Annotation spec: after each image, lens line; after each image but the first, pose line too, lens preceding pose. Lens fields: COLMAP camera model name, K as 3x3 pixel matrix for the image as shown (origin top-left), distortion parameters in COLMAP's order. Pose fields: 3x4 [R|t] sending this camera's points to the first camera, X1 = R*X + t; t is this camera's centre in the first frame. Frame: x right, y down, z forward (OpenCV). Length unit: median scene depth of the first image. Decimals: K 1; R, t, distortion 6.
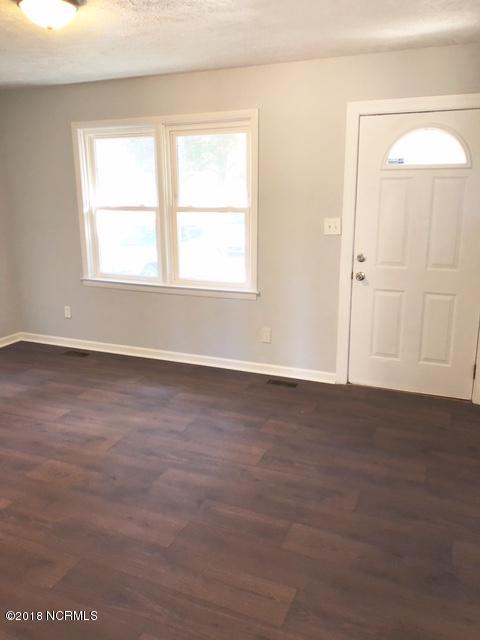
lens RADIAL K [[518.4, 0, 240.0], [0, 518.4, 320.0], [0, 0, 1]] dist [0.163583, -0.317621]
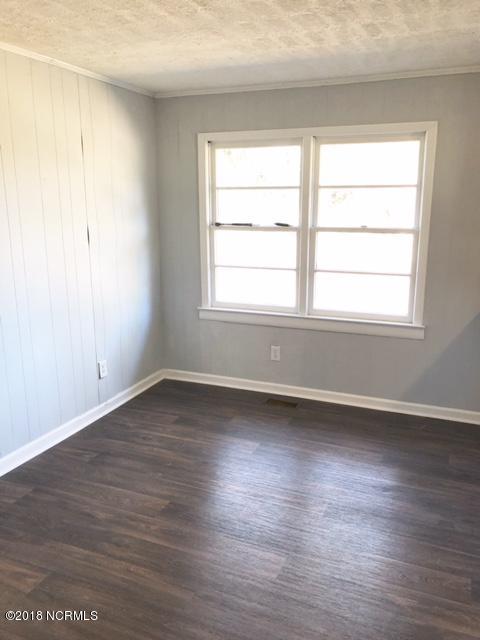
lens RADIAL K [[518.4, 0, 240.0], [0, 518.4, 320.0], [0, 0, 1]] dist [0.163583, -0.317621]
pose [[0.999831, 0.003977, 0.017964, -0.300255], [-0.003379, 0.999443, -0.033194, -0.029793], [-0.018086, 0.033128, 0.999287, 0.124748]]
